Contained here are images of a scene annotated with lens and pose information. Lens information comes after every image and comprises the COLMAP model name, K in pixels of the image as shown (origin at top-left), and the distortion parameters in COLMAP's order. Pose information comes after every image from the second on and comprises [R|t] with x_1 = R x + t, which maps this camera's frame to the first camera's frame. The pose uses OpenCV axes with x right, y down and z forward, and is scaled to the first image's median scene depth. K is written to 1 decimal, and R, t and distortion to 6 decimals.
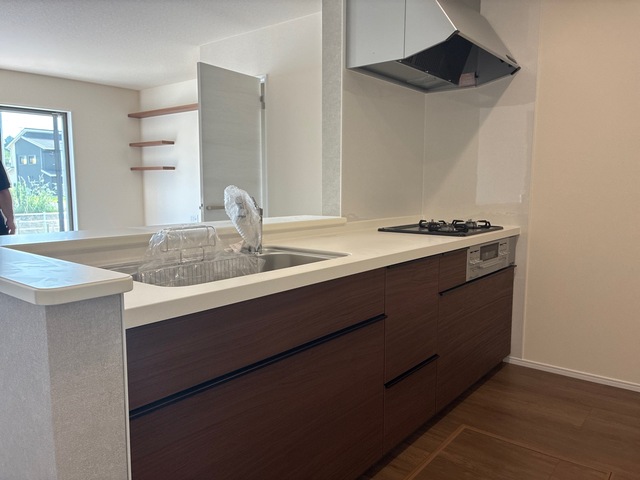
lens RADIAL K [[488.3, 0, 318.5], [0, 488.3, 239.1], [0, 0, 1]] dist [0.004246, -0.011616]
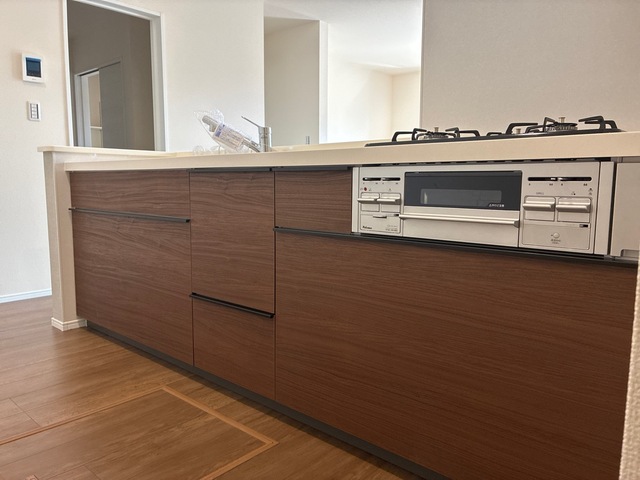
lens RADIAL K [[488.3, 0, 318.3], [0, 488.3, 241.9], [0, 0, 1]] dist [0.004246, -0.011616]
pose [[-0.048270, 0.112686, -0.992458, 1.024743], [-0.123005, 0.985382, 0.117865, 0.046475], [0.991231, 0.127767, -0.033703, 1.194345]]
